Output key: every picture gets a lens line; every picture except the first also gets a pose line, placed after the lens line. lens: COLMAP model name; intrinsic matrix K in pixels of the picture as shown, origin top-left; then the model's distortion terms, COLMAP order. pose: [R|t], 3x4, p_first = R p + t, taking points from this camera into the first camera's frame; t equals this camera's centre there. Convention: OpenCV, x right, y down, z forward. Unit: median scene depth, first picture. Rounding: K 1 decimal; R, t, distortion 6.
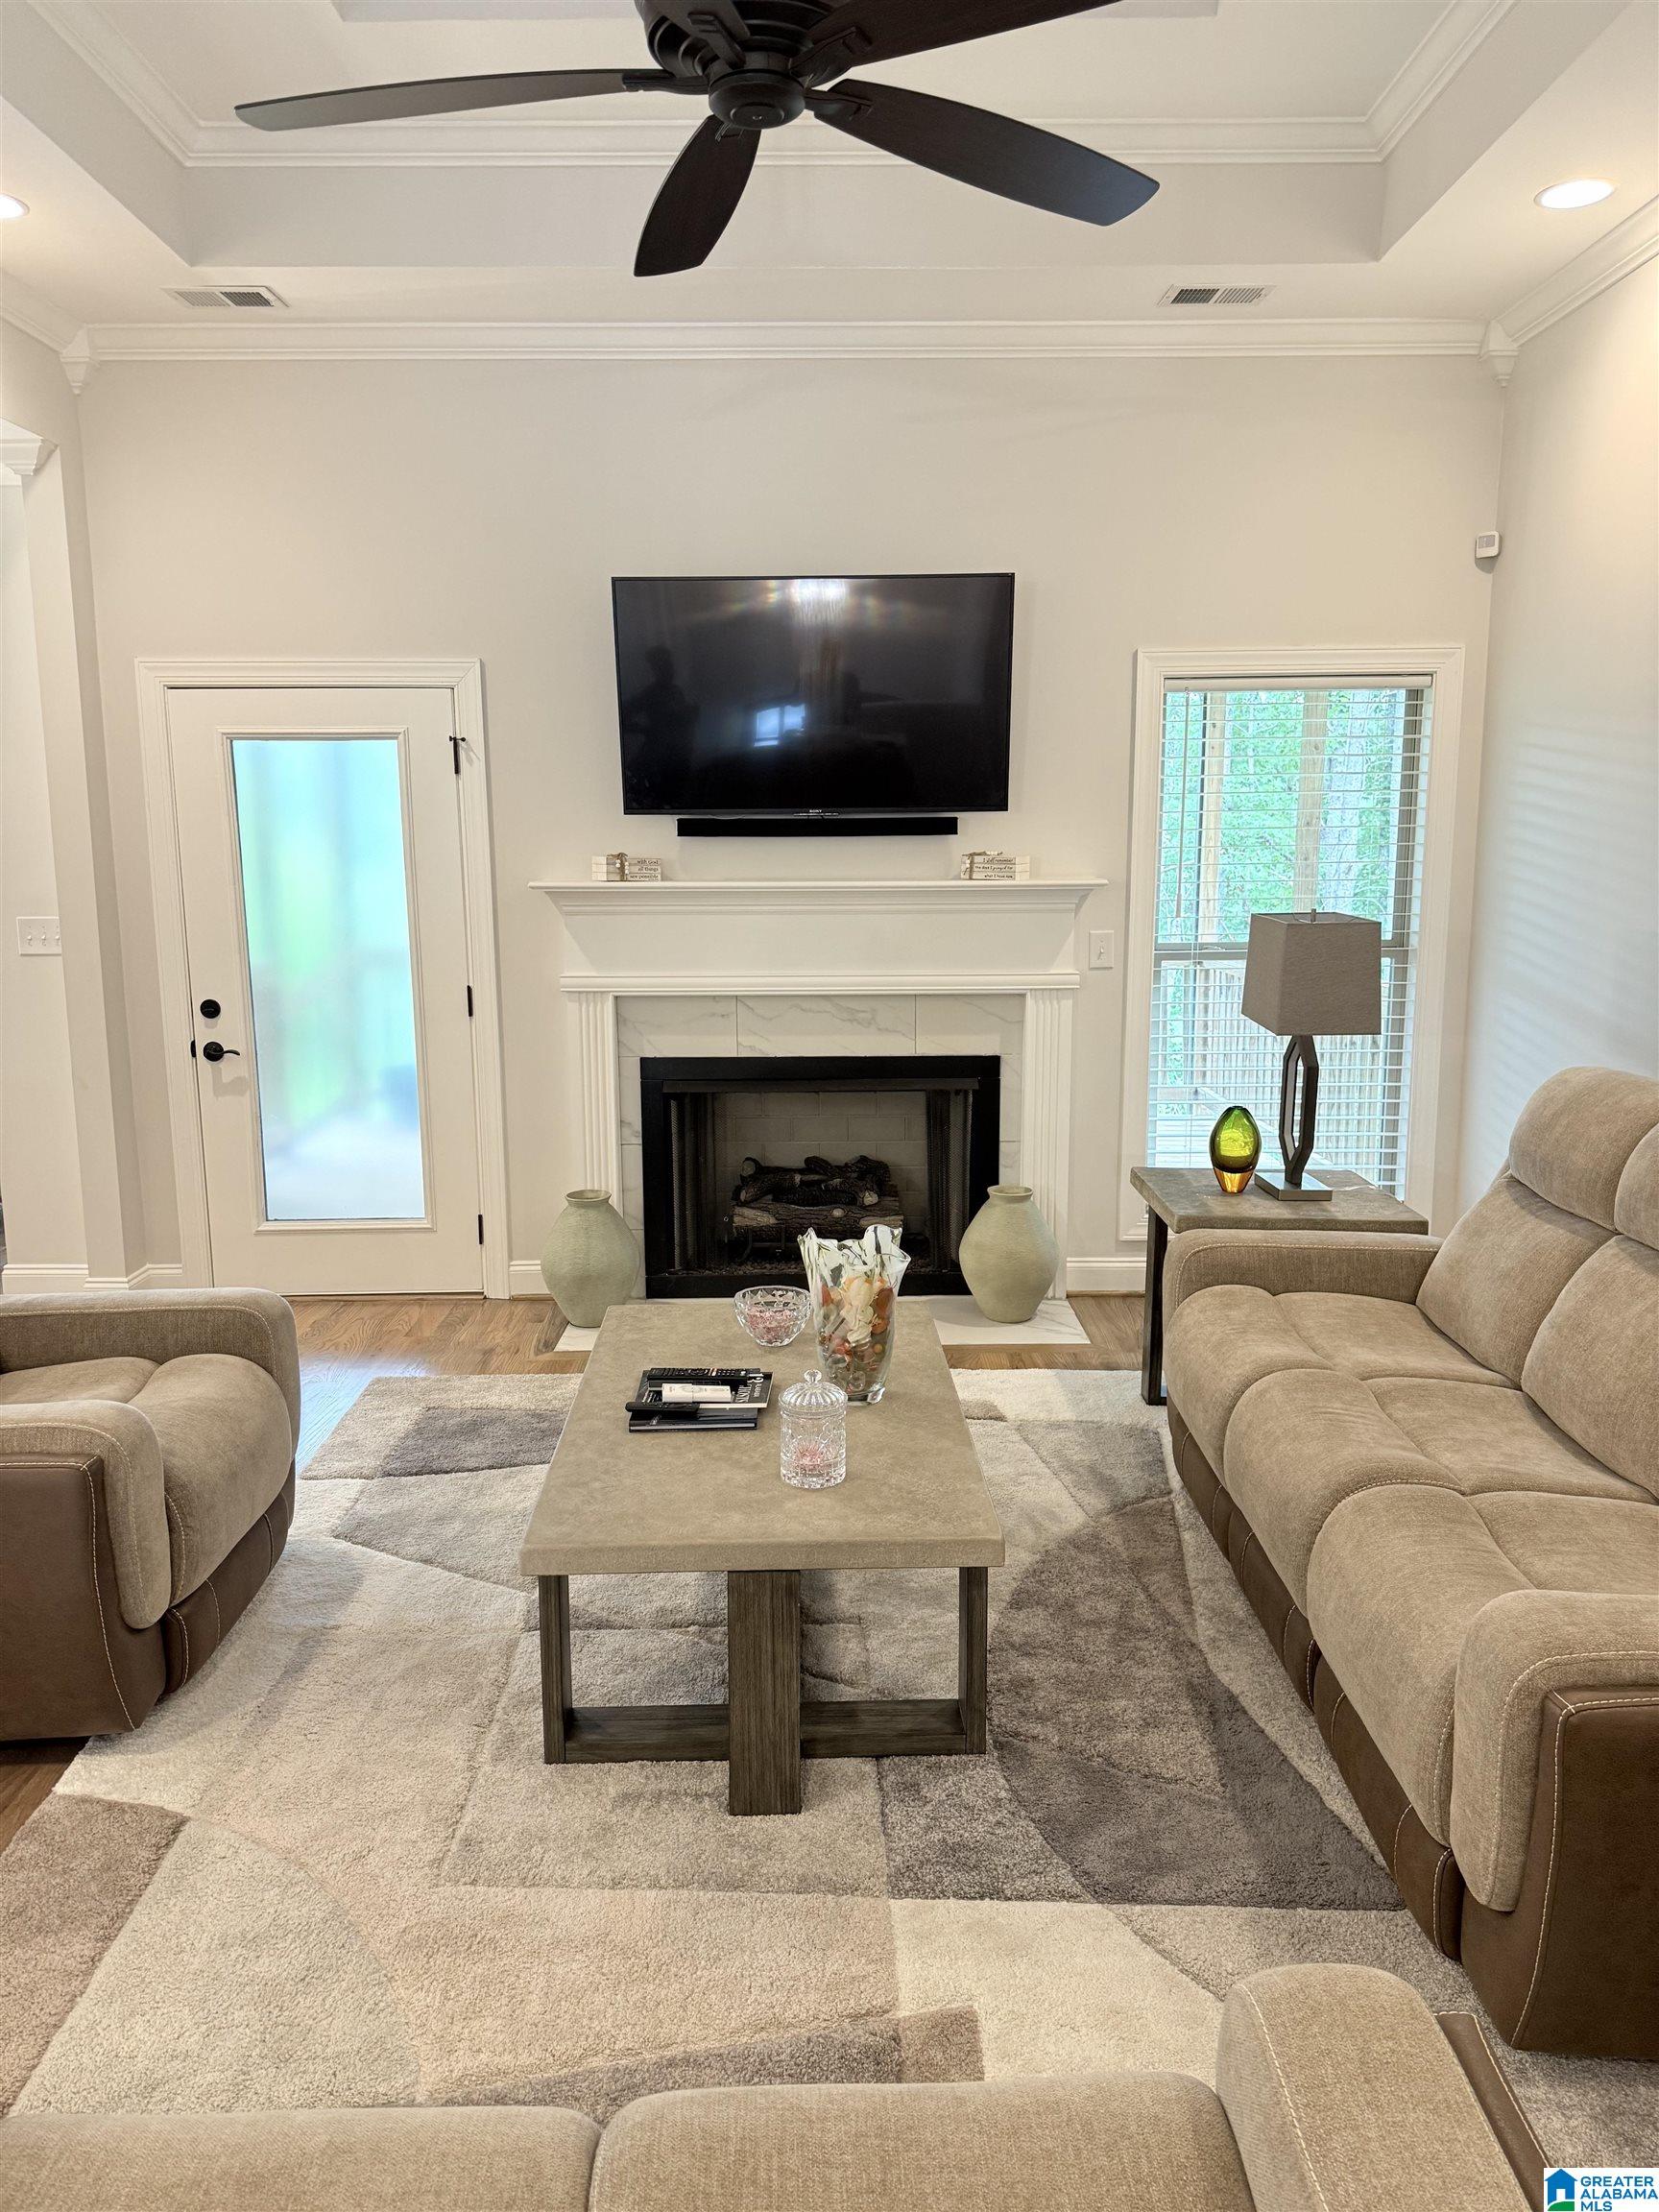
lens RADIAL K [[1539.1, 0, 830.3], [0, 1539.1, 1112.5], [0, 0, 1]] dist [0.012342, -0.007649]
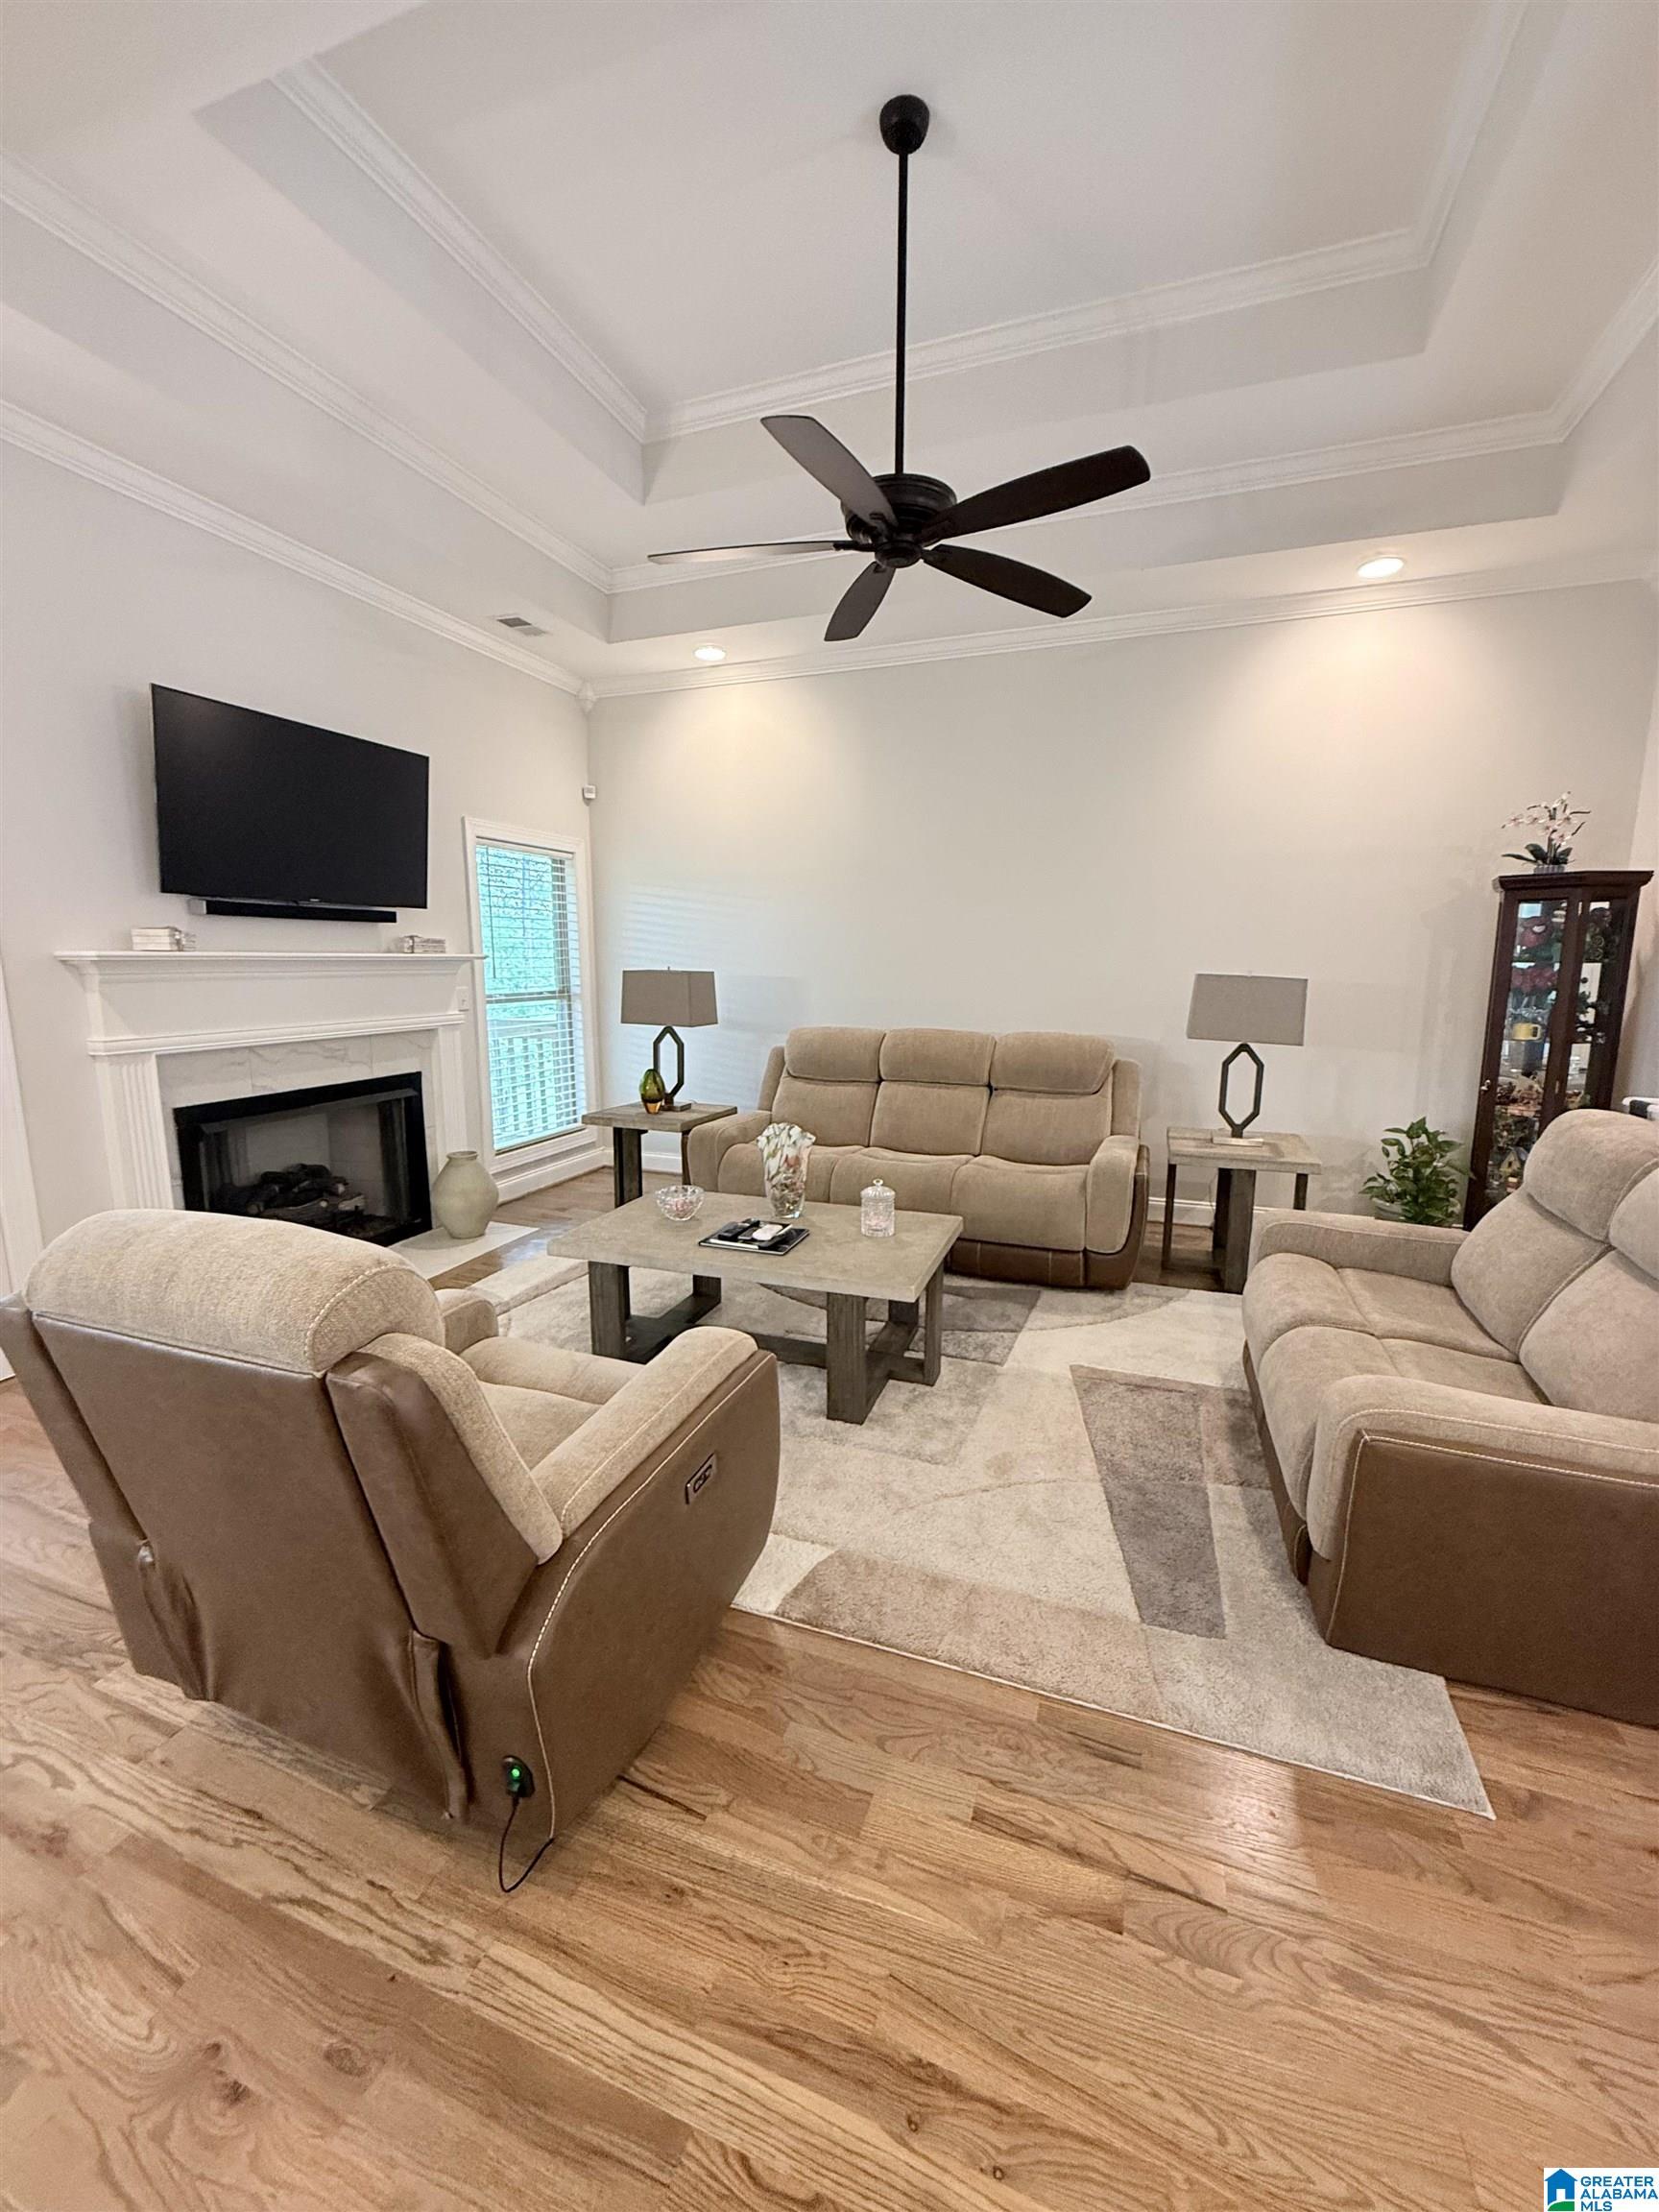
lens RADIAL K [[879.6, 0, 828.3], [0, 879.6, 1096.2], [0, 0, 1]] dist [-0.001897, -0.000001]
pose [[0.346394, -0.138323, 0.927835, -0.567689], [0.157570, 0.983596, 0.087809, -0.026065], [-0.924761, 0.115783, 0.362507, 0.326265]]
